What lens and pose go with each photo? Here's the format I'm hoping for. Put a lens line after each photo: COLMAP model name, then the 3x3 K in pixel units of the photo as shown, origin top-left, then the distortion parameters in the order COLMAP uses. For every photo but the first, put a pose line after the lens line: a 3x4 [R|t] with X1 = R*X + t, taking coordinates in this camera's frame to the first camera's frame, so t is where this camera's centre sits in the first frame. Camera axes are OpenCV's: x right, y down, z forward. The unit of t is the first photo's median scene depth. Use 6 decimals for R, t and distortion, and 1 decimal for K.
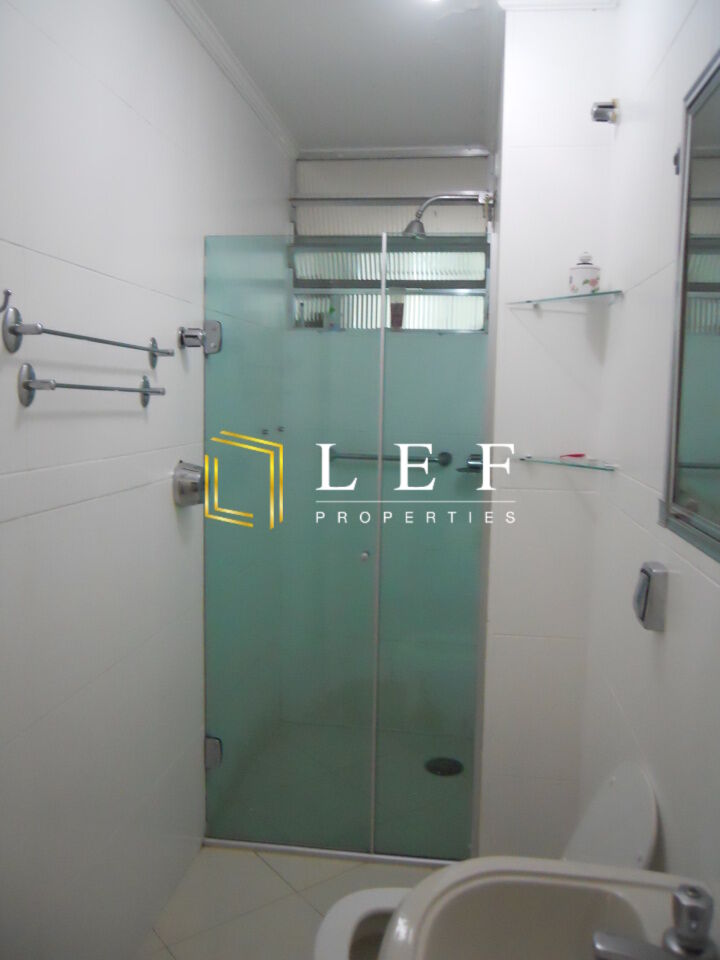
lens RADIAL K [[785.8, 0, 360.0], [0, 785.8, 479.7], [0, 0, 1]] dist [-0.049949, 0.016962]
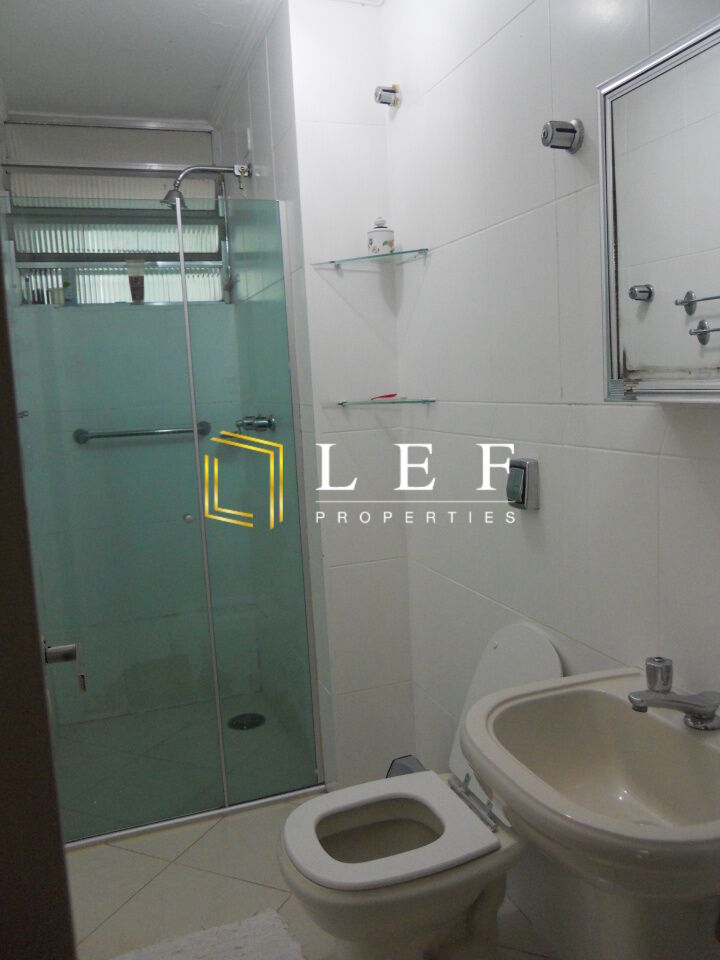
lens RADIAL K [[785.8, 0, 374.5], [0, 785.8, 484.0], [0, 0, 1]] dist [-0.049949, 0.016962]
pose [[0.877210, -0.127804, 0.462783, -0.283780], [0.120368, 0.991677, 0.045706, 0.041259], [-0.464773, 0.015610, 0.885293, -0.007900]]
